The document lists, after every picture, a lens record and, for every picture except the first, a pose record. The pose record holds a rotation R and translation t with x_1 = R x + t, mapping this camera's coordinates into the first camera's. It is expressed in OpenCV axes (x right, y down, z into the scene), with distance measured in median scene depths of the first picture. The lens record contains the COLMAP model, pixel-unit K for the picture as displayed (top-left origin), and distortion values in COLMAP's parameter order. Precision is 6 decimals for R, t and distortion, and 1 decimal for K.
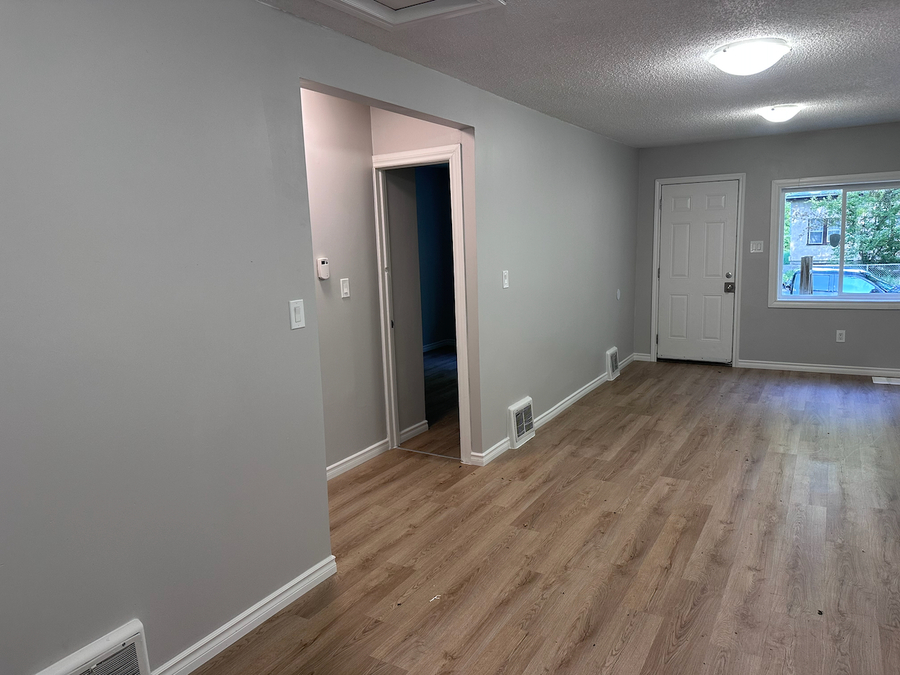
lens RADIAL K [[620.9, 0, 435.8], [0, 620.9, 339.2], [0, 0, 1]] dist [0.000776, -0.038464]
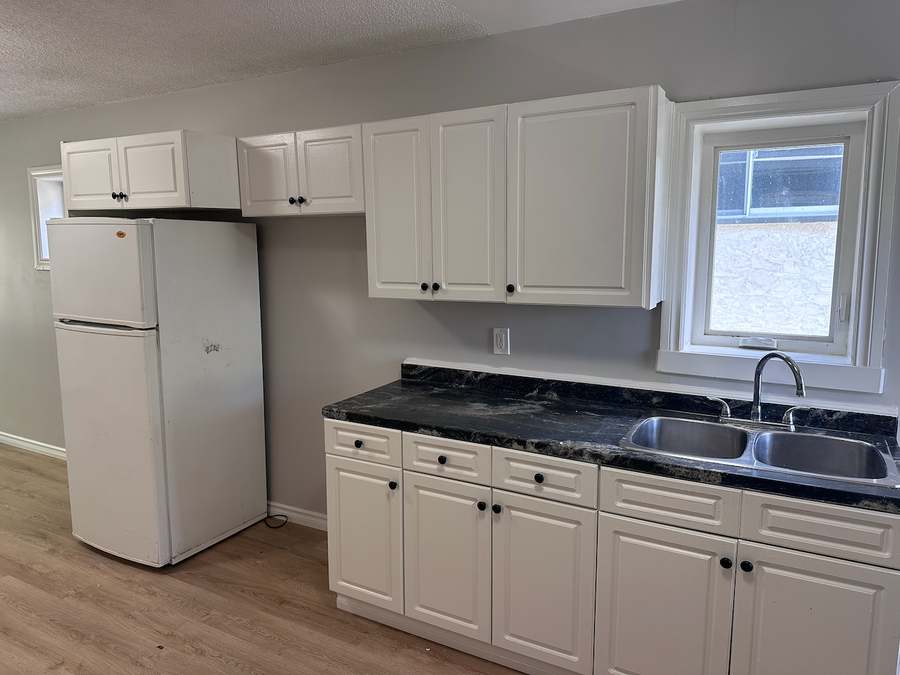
lens RADIAL K [[630.6, 0, 450.0], [0, 630.6, 337.5], [0, 0, 1]] dist [-0.000315, -0.003947]
pose [[-0.062639, -0.103283, 0.992678, -0.198538], [0.156592, 0.981295, 0.111980, -0.047996], [-0.985675, 0.162459, -0.045294, 0.272828]]
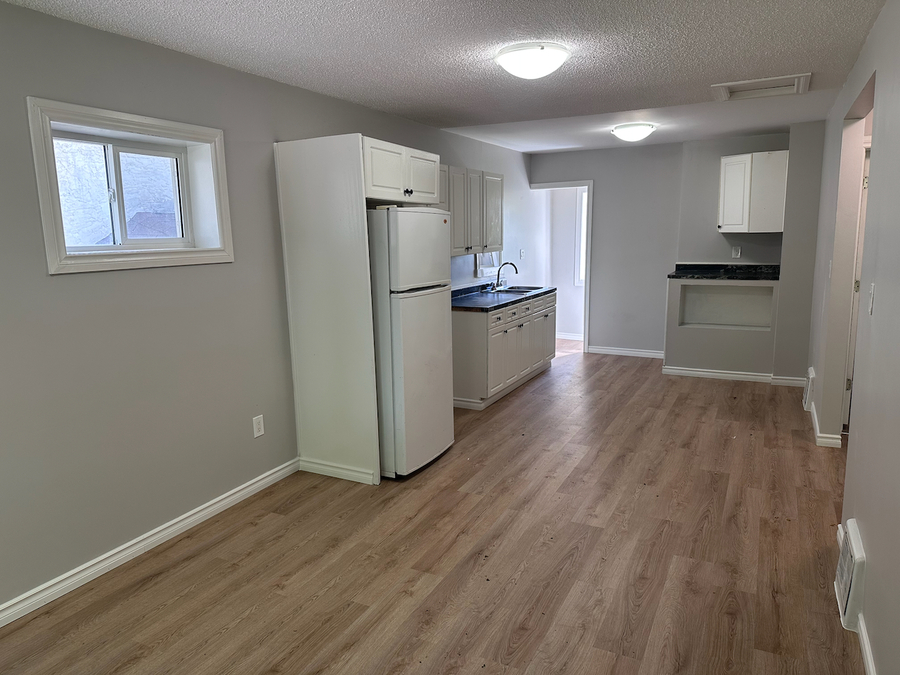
lens RADIAL K [[624.6, 0, 446.5], [0, 624.6, 336.6], [0, 0, 1]] dist [0.046179, -0.064343]
pose [[-0.994177, 0.075672, -0.076715, 0.541955], [0.046614, 0.943886, 0.326965, -0.270939], [0.097152, 0.321486, -0.941917, 1.485206]]
